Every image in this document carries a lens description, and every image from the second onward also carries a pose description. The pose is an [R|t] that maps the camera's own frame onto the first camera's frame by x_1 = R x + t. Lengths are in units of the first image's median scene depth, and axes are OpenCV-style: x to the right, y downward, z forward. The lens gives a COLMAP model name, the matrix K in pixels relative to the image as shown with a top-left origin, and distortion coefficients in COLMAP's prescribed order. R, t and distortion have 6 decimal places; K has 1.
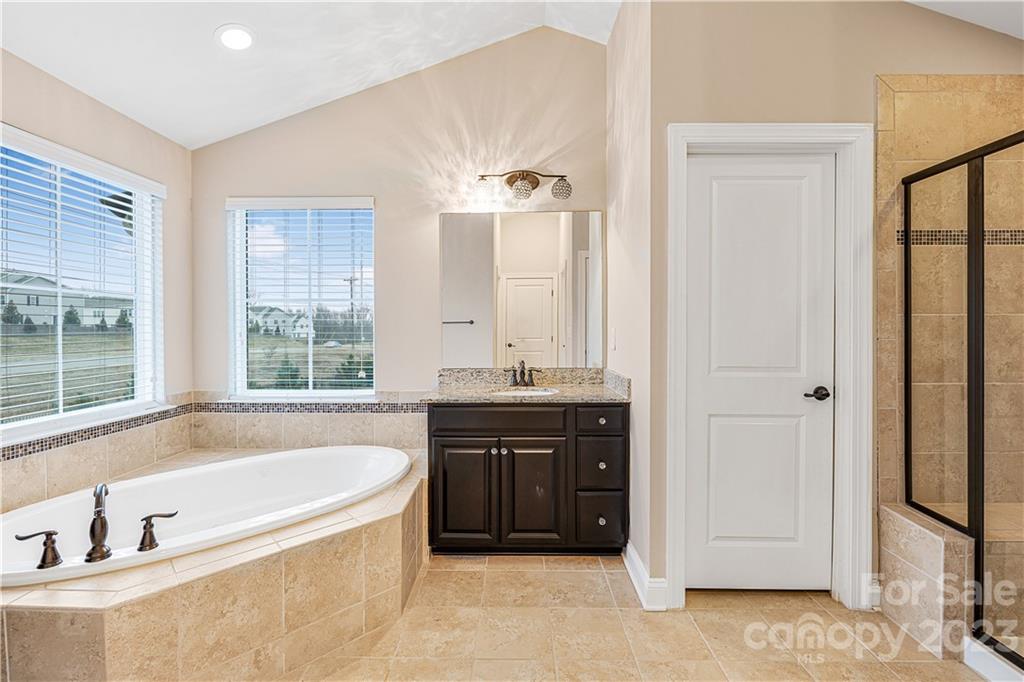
lens RADIAL K [[438.8, 0, 514.2], [0, 438.8, 335.5], [0, 0, 1]] dist [-0.002206, -0.000572]
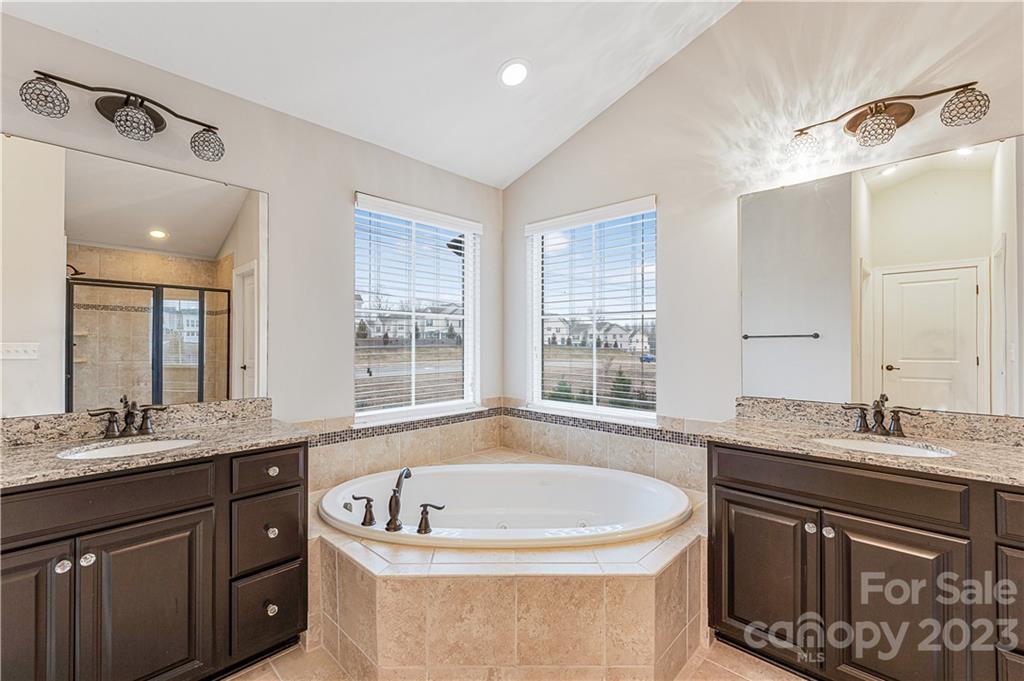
lens RADIAL K [[435.5, 0, 506.4], [0, 435.5, 338.8], [0, 0, 1]] dist [0.001517, 0.000088]
pose [[0.724958, -0.001953, -0.688791, 0.071657], [-0.015768, 0.999687, -0.019431, -0.004188], [0.688613, 0.024947, 0.724700, 0.179420]]
